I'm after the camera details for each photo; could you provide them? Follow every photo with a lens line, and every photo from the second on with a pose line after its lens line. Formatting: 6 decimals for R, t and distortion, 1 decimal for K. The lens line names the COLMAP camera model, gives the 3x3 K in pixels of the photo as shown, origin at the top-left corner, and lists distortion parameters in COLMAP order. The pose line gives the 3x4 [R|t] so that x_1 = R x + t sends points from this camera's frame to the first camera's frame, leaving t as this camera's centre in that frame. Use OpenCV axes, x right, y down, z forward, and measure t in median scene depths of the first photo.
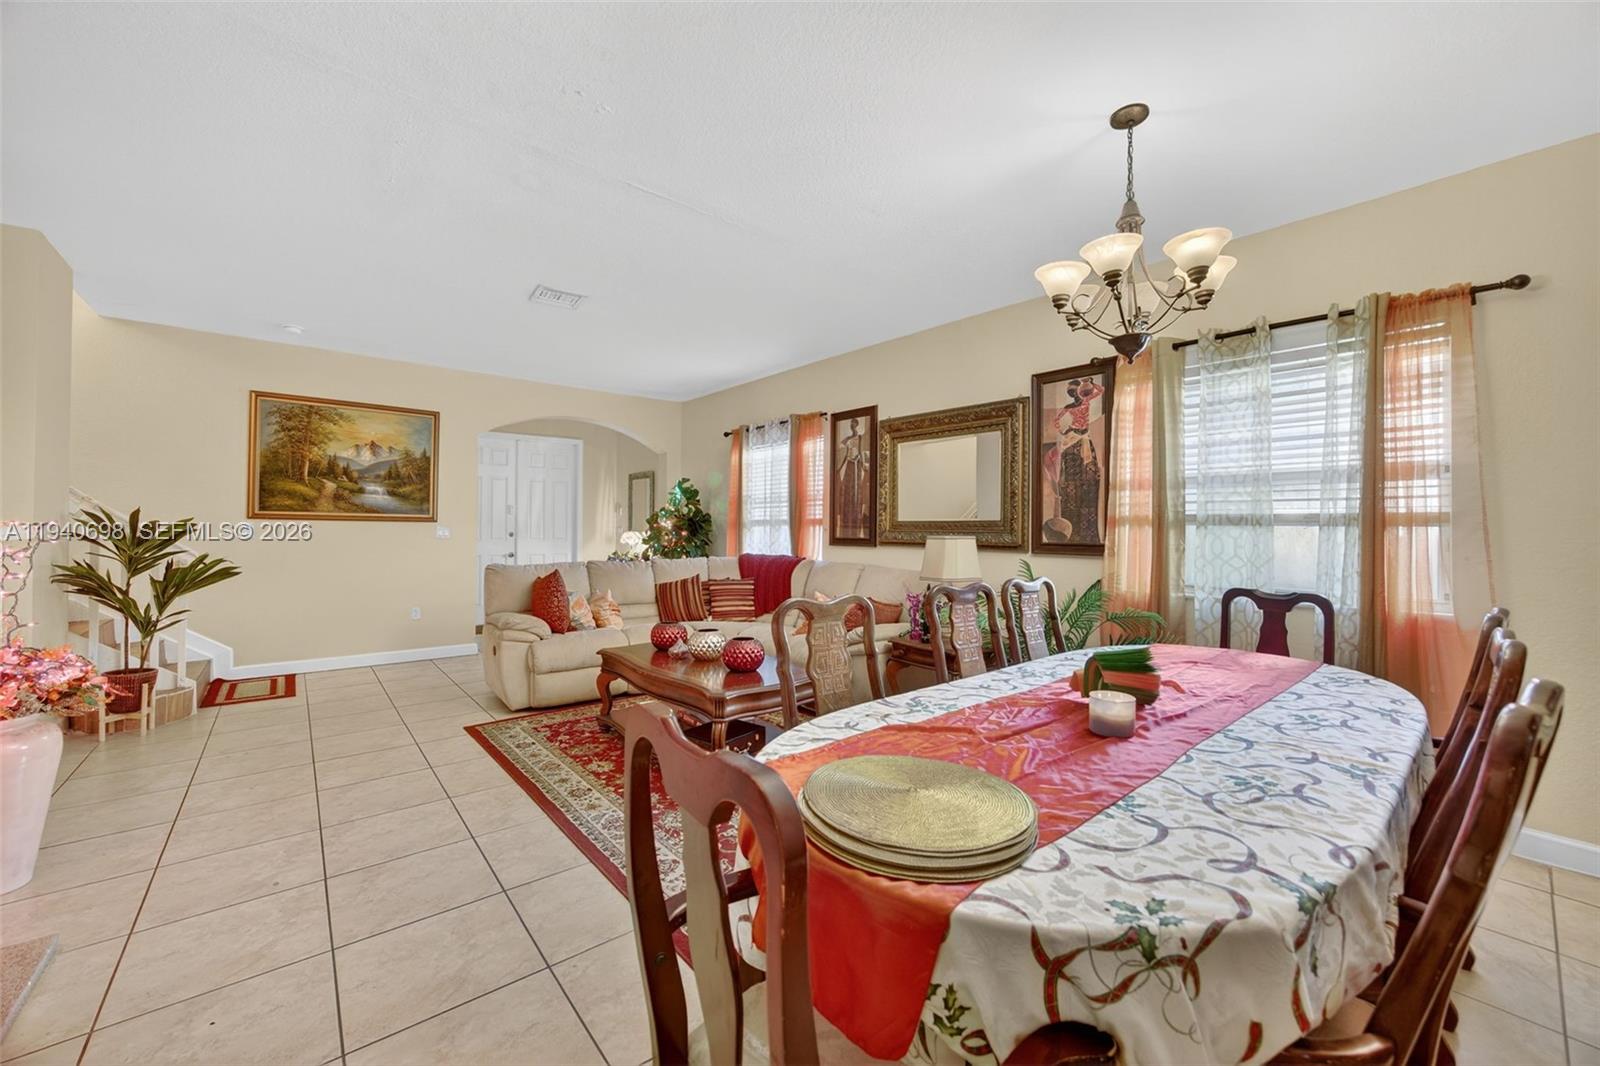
lens RADIAL K [[626.2, 0, 812.6], [0, 626.2, 519.9], [0, 0, 1]] dist [-0.015754, 0.003058]
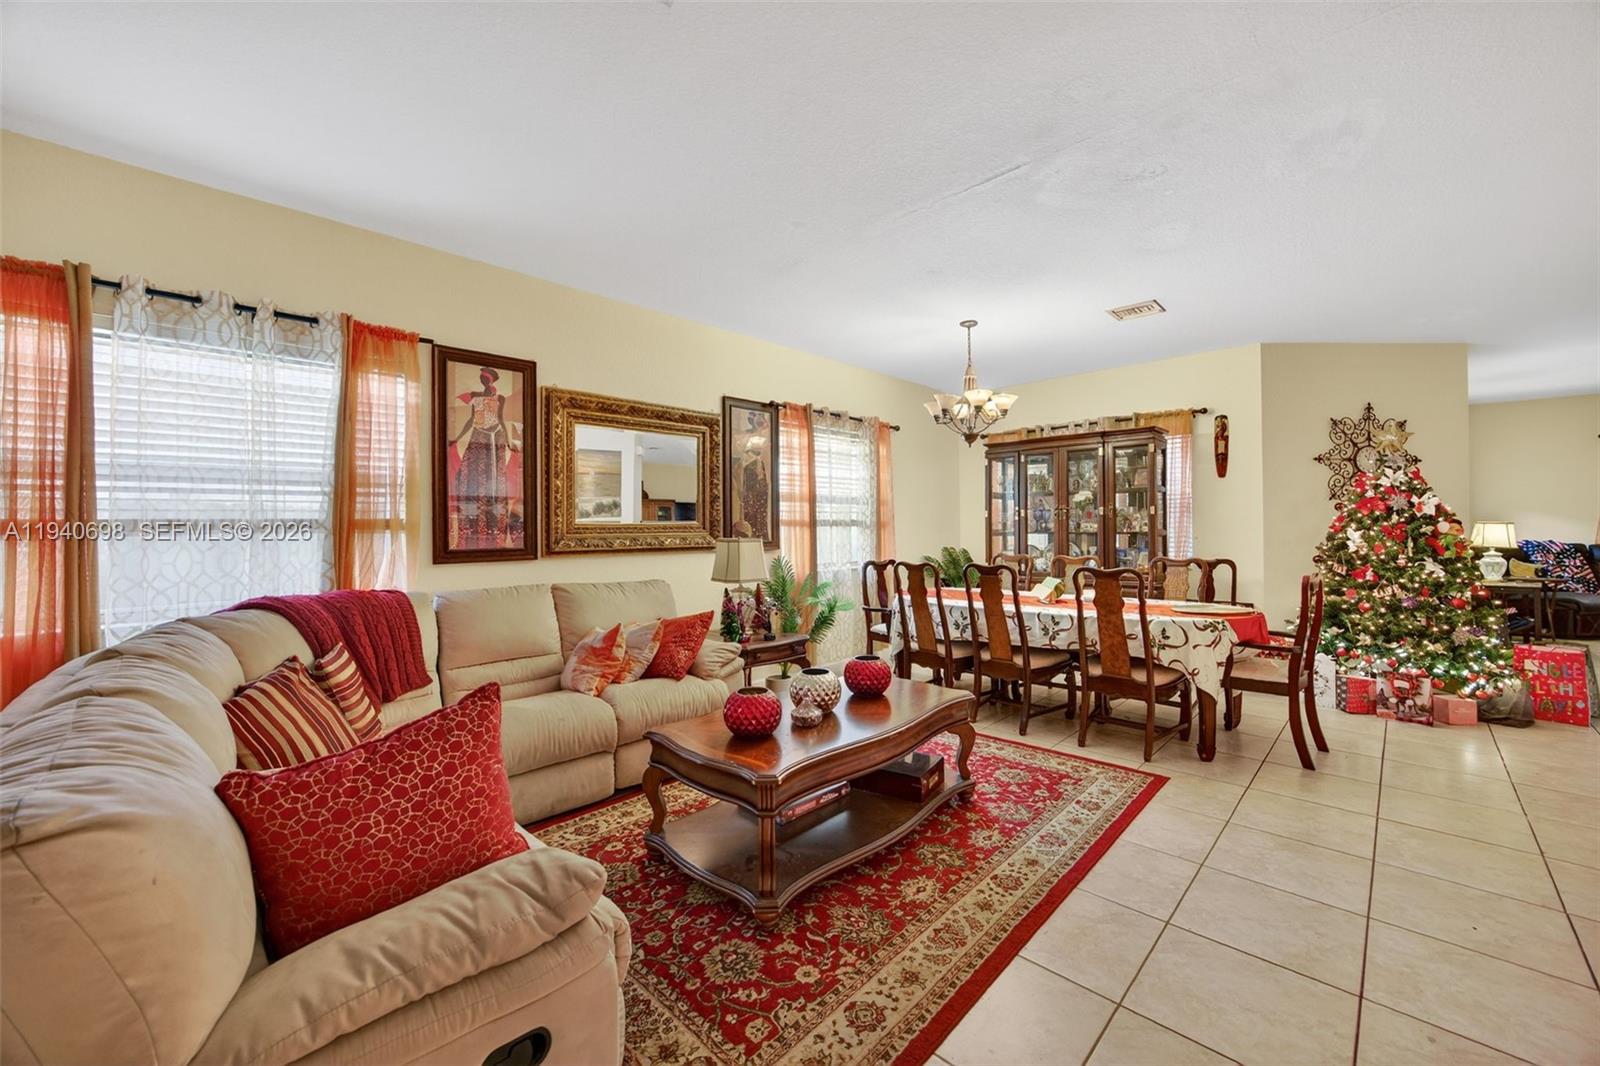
lens RADIAL K [[626.2, 0, 799.8], [0, 626.2, 519.9], [0, 0, 1]] dist [-0.015754, 0.003058]
pose [[-0.094483, -0.000433, 0.995526, -0.845135], [-0.003718, 0.999993, 0.000082, -0.004667], [-0.995520, -0.003693, -0.094484, 1.010778]]
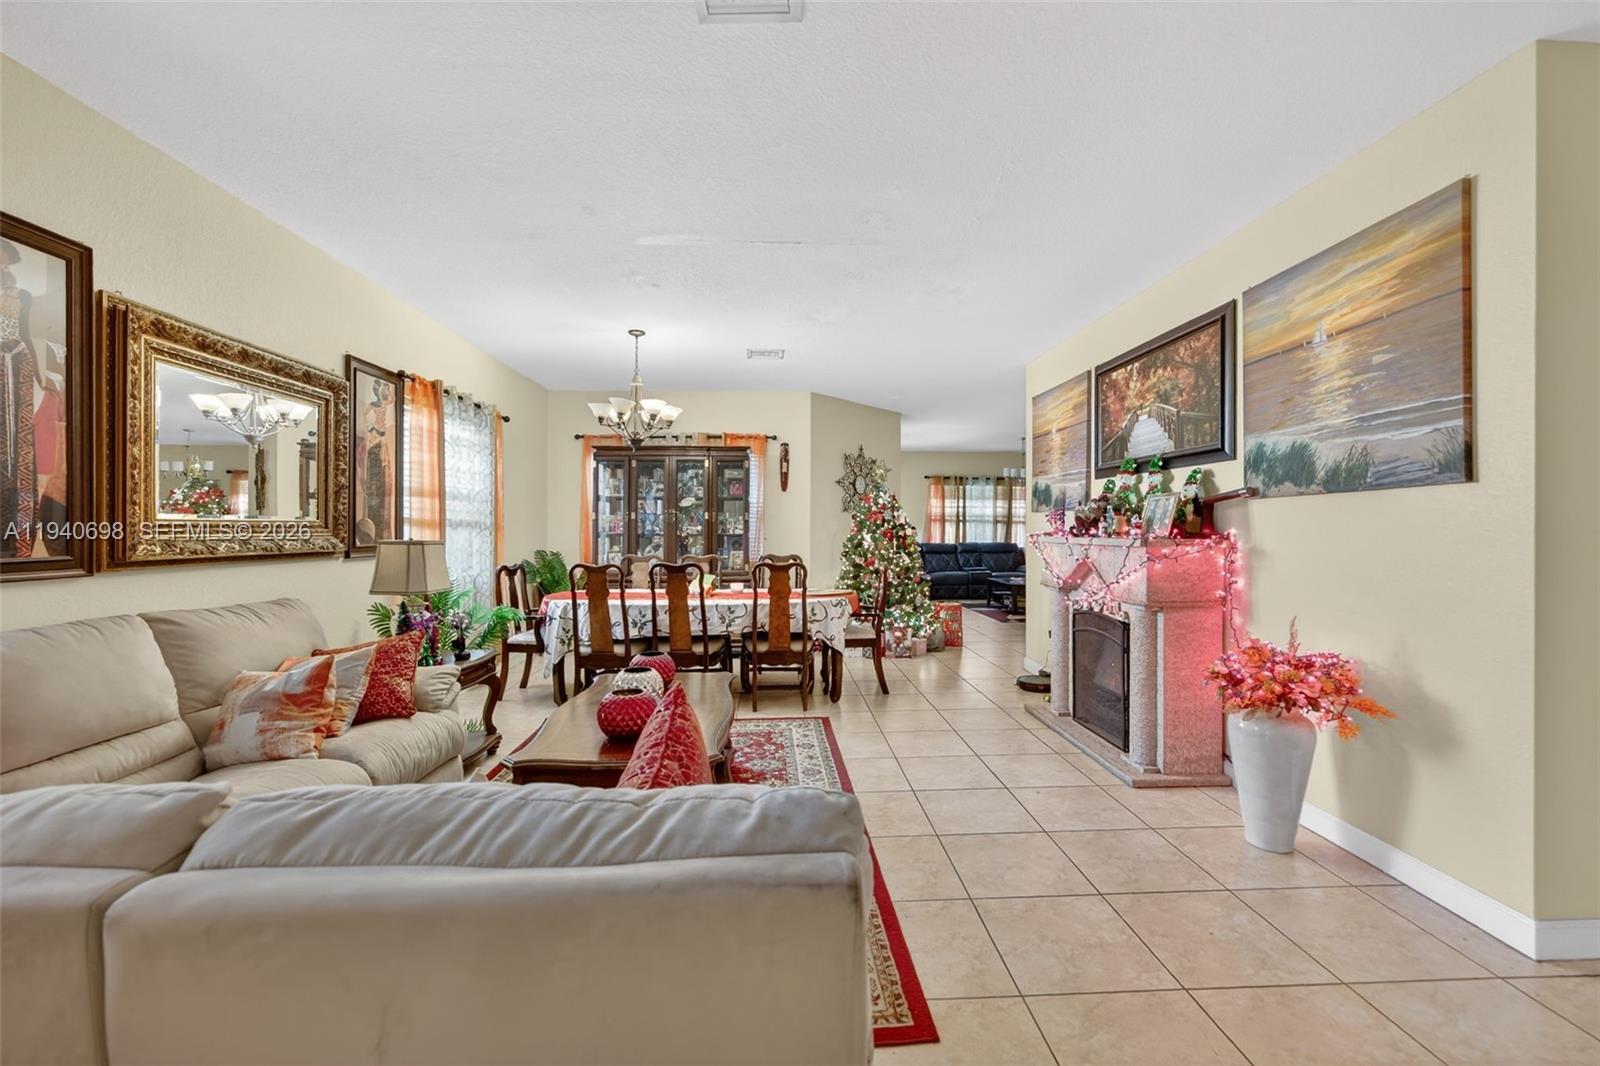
lens RADIAL K [[663.7, 0, 805.2], [0, 663.7, 531.6], [0, 0, 1]] dist [-0.021451, 0.007597]
pose [[-0.793256, -0.013586, 0.608737, -0.751349], [-0.015684, 0.999875, 0.001878, 0.004989], [-0.608686, -0.008058, -0.793370, 1.396696]]
